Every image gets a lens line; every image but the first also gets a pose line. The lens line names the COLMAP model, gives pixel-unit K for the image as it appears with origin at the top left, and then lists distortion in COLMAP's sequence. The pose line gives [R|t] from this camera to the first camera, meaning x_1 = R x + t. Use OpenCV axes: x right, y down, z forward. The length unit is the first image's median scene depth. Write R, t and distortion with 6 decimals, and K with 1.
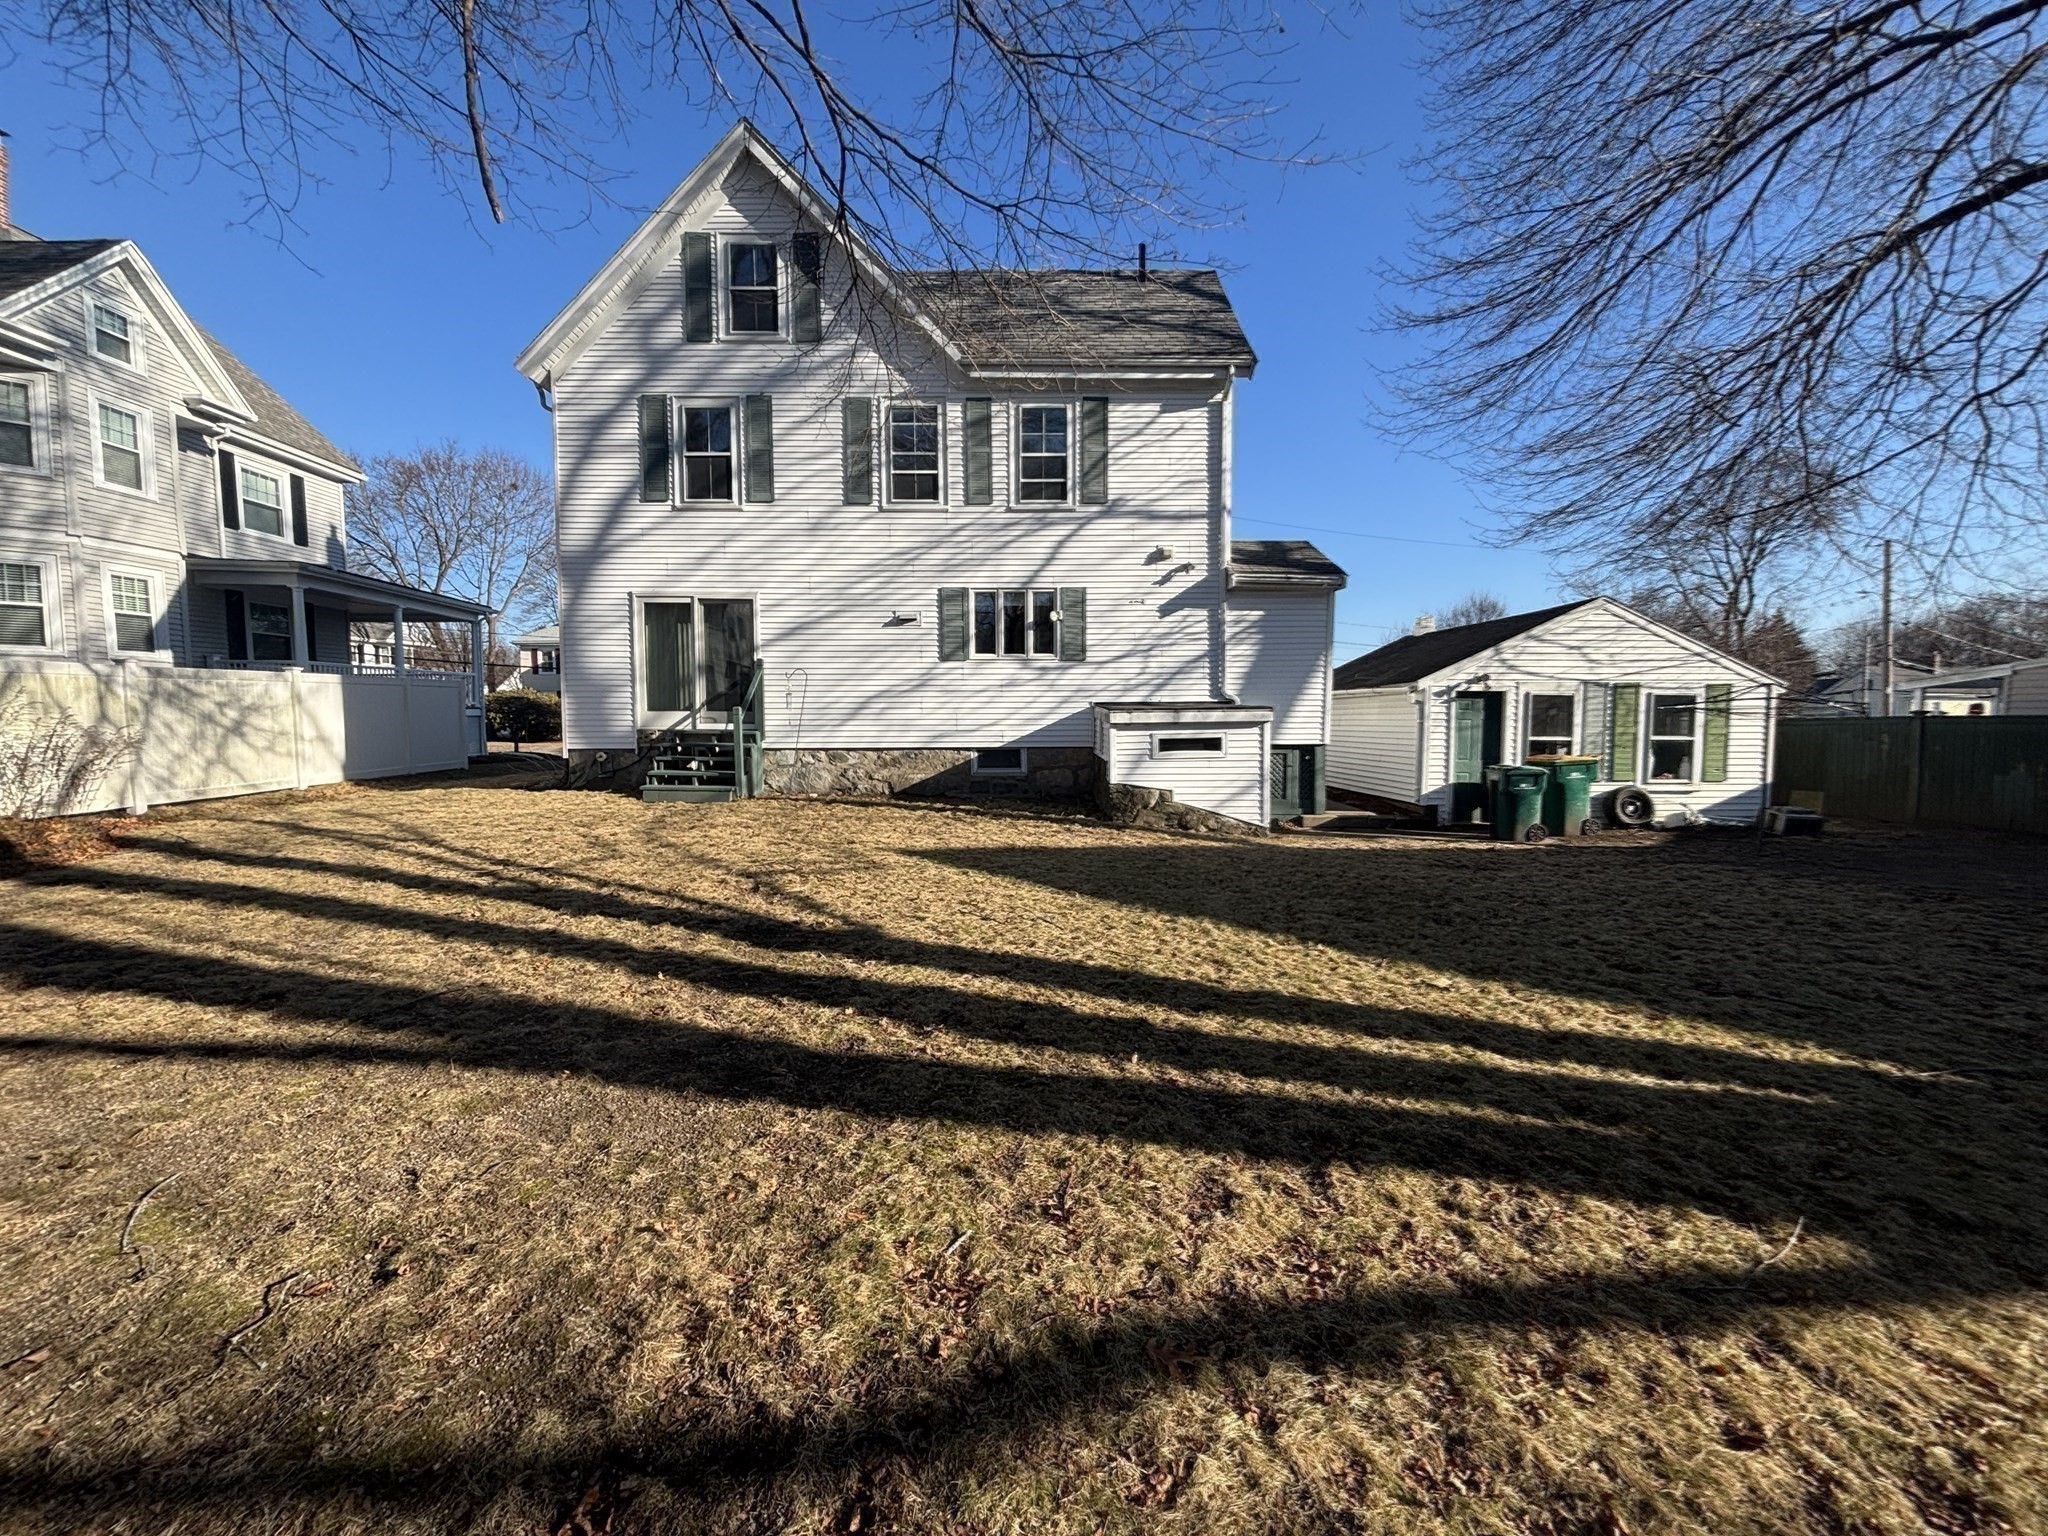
lens RADIAL K [[823.7, 0, 1020.7], [0, 823.7, 769.3], [0, 0, 1]] dist [0.008754, -0.000394]
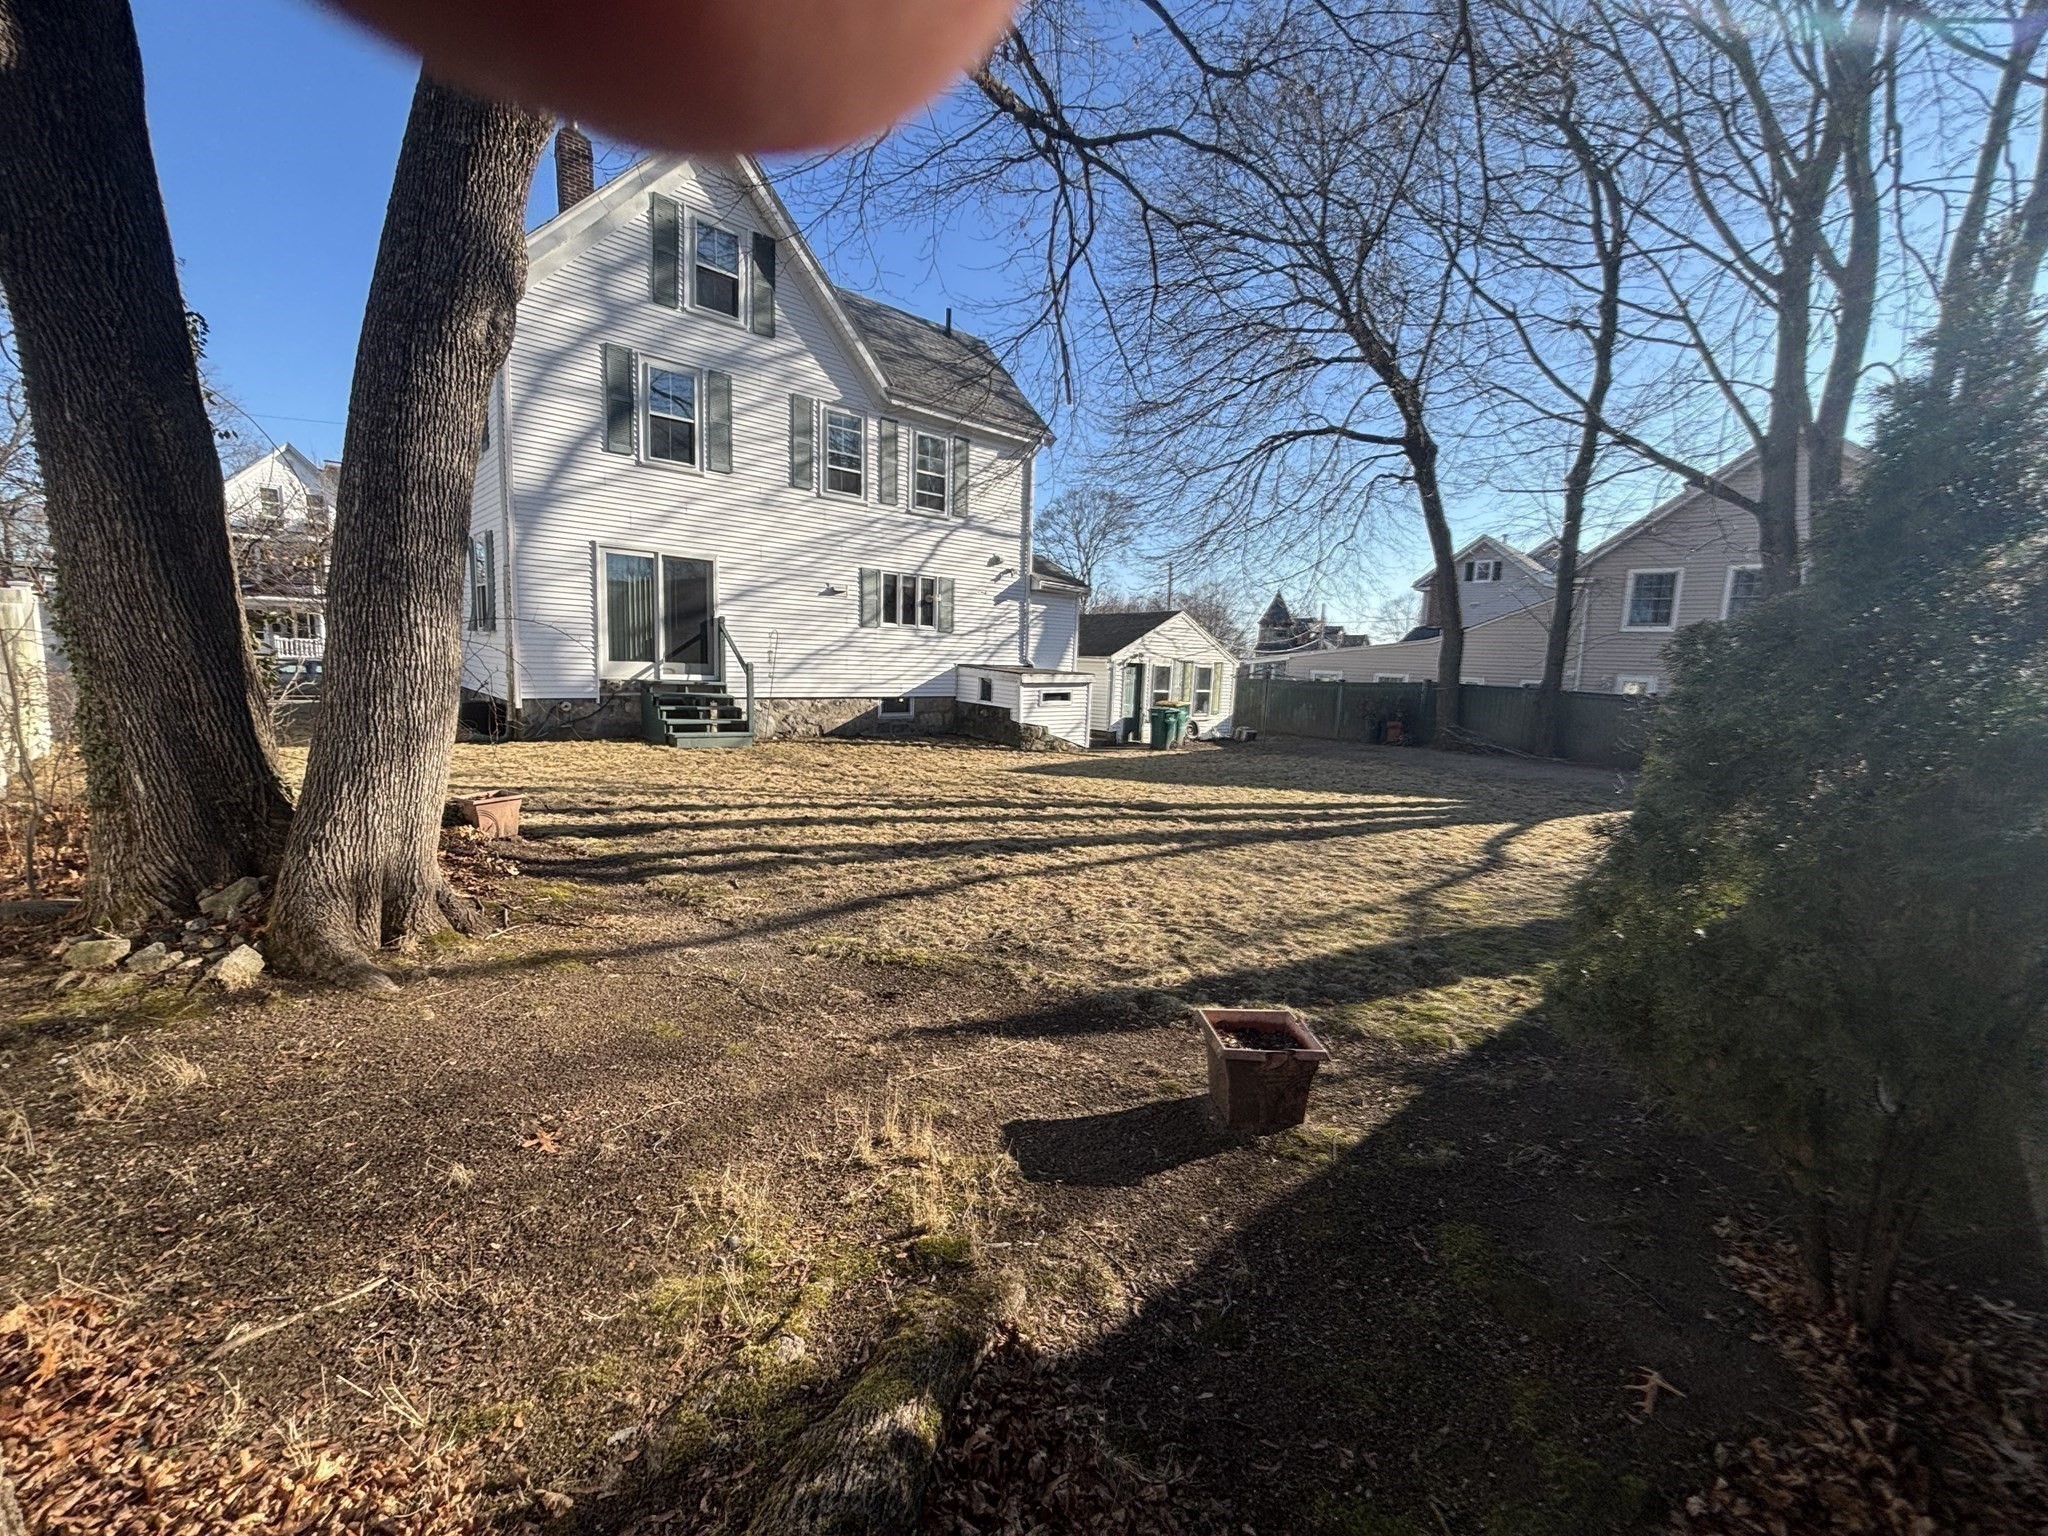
lens RADIAL K [[823.7, 0, 1027.6], [0, 823.7, 769.7], [0, 0, 1]] dist [0.008754, -0.000394]
pose [[0.742468, -0.059921, 0.667196, -0.760435], [0.004211, 0.996389, 0.084800, -0.021629], [-0.669868, -0.060152, 0.740040, -0.105620]]
